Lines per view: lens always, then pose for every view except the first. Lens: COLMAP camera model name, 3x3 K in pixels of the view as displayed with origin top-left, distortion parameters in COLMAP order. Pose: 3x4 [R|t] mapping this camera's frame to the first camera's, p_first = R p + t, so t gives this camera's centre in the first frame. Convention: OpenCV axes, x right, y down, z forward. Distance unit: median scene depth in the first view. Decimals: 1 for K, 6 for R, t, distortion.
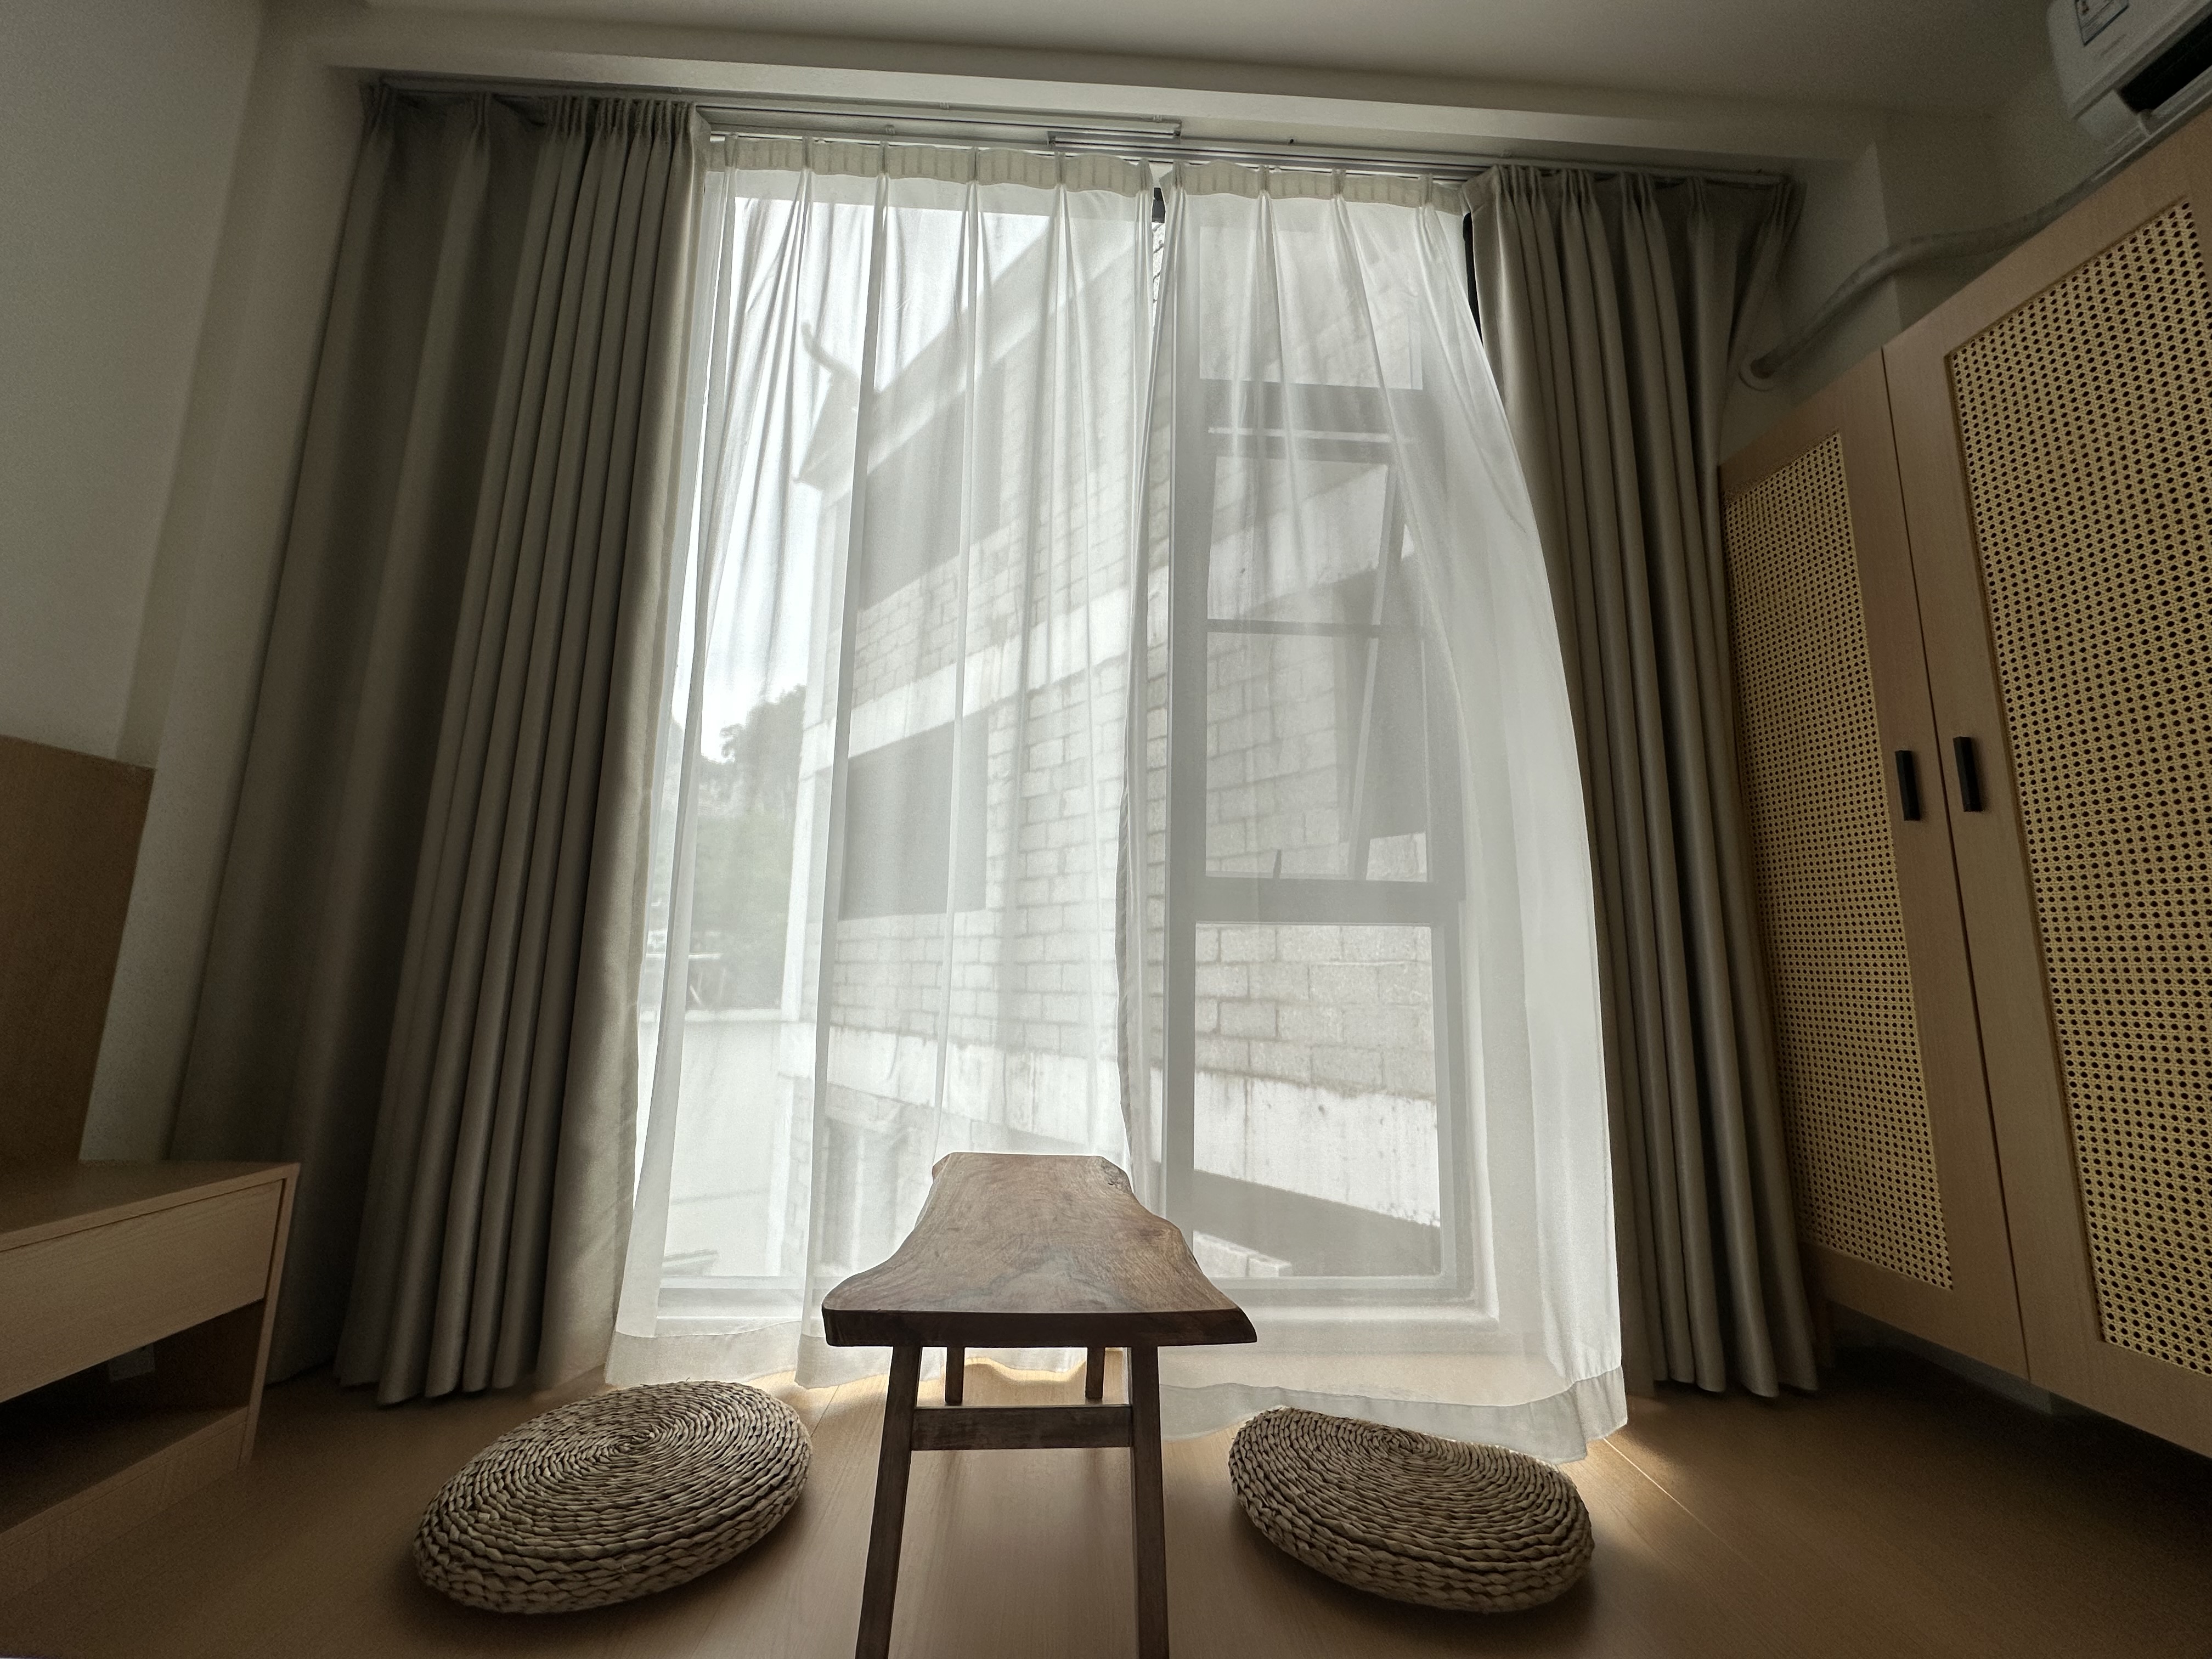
lens RADIAL K [[875.4, 0, 1106.0], [0, 875.4, 829.5], [0, 0, 1]] dist [-0.001634, 0.000176]
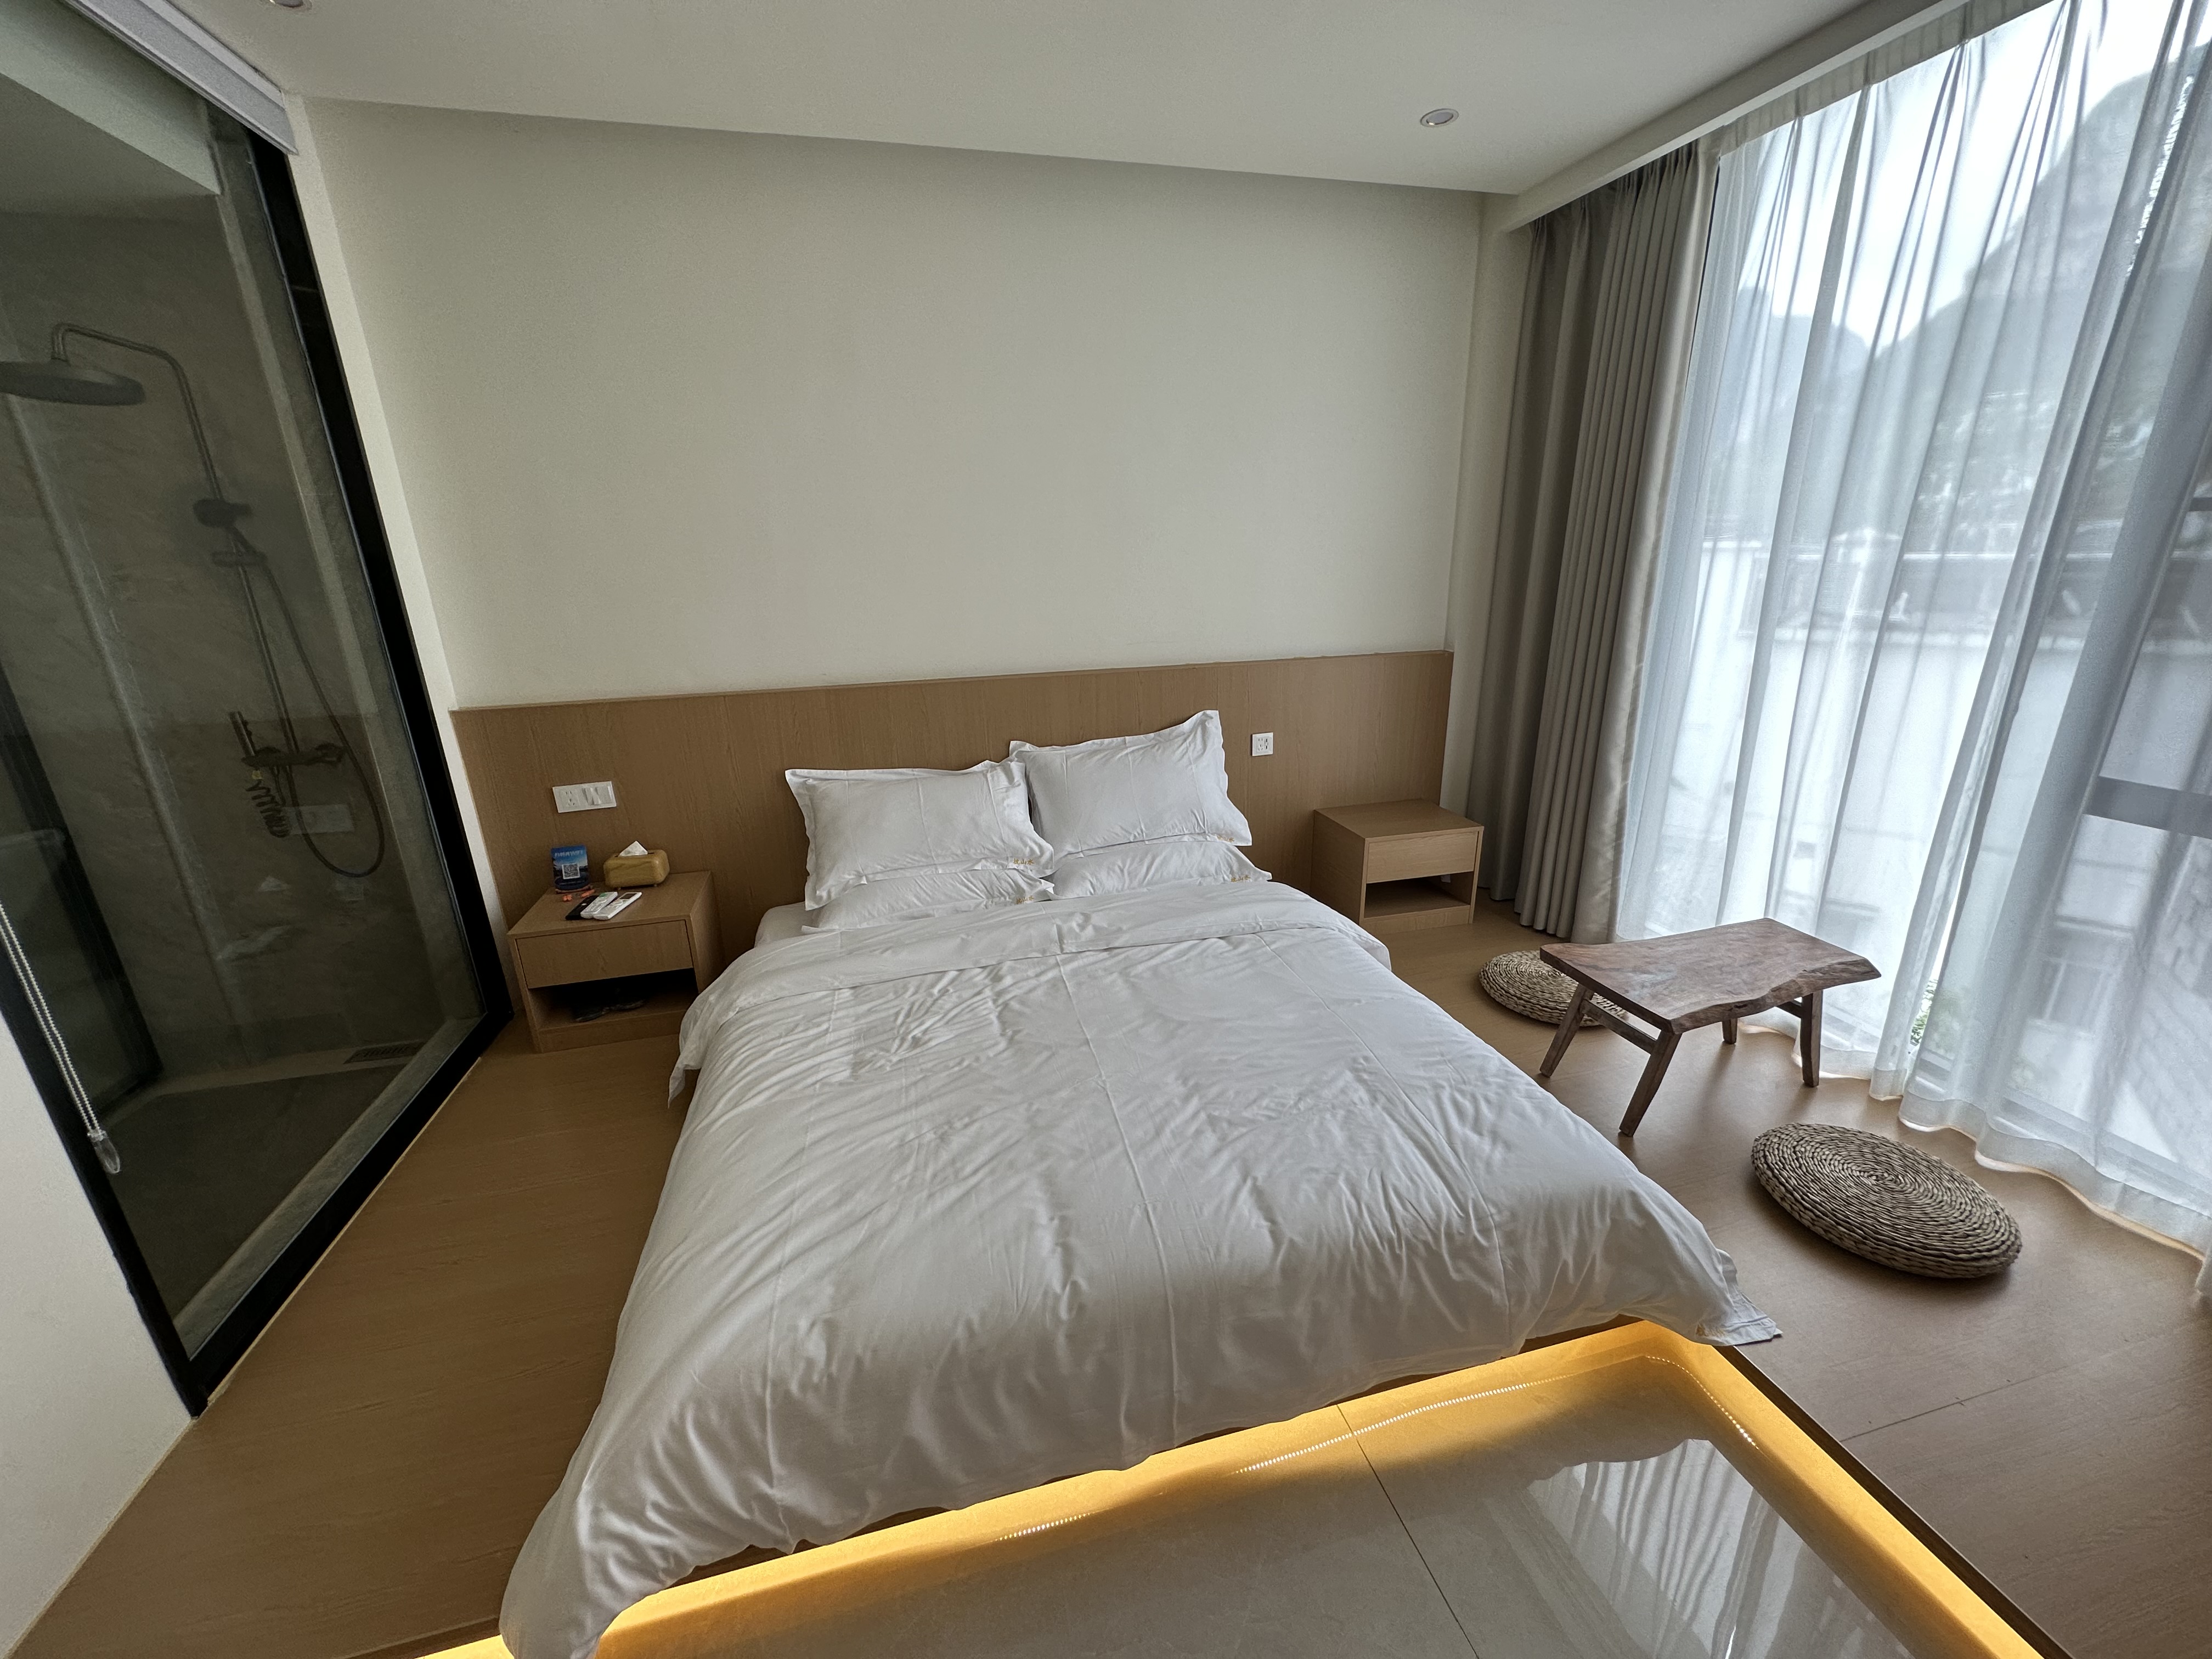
lens RADIAL K [[875.4, 0, 1106.0], [0, 875.4, 829.5], [0, 0, 1]] dist [-0.001634, 0.000176]
pose [[0.207043, 0.277688, -0.938095, 1.144843], [0.185753, 0.930272, 0.316369, -0.571523], [0.960536, -0.239756, 0.141025, -0.390943]]
